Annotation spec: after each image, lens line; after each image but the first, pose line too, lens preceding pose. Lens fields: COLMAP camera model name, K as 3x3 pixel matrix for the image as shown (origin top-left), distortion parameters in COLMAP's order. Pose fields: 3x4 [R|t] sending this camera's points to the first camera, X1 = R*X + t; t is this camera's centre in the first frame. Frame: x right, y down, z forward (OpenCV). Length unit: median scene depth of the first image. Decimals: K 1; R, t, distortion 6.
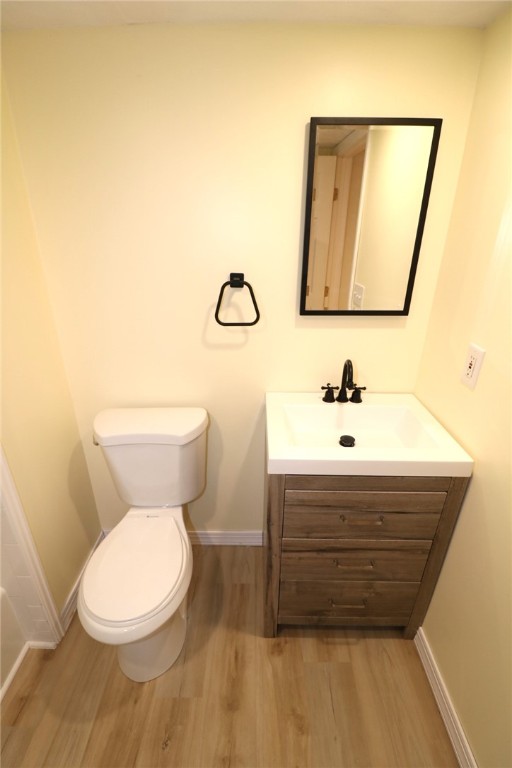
lens RADIAL K [[369.7, 0, 255.3], [0, 369.7, 392.2], [0, 0, 1]] dist [-0.001201, -0.010778]
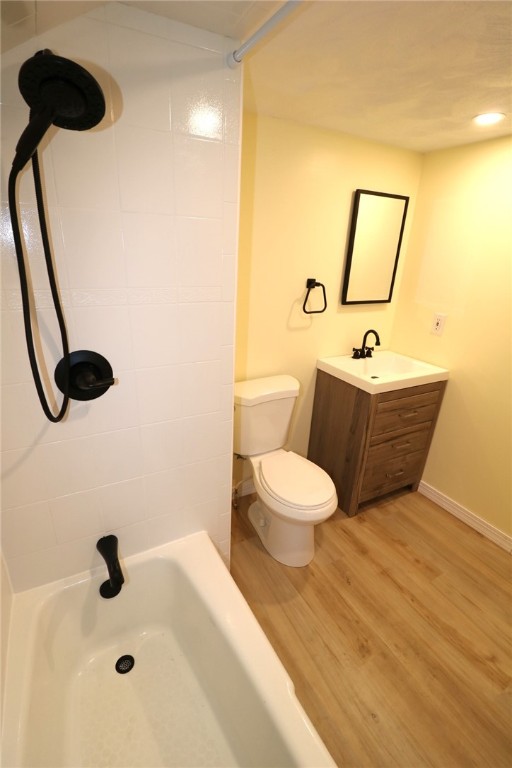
lens RADIAL K [[369.7, 0, 255.7], [0, 369.7, 391.7], [0, 0, 1]] dist [-0.001201, -0.010778]
pose [[0.867380, -0.153268, 0.473457, -1.055010], [0.169584, 0.985480, 0.008340, 0.087434], [-0.467861, 0.073057, 0.880778, -0.209626]]
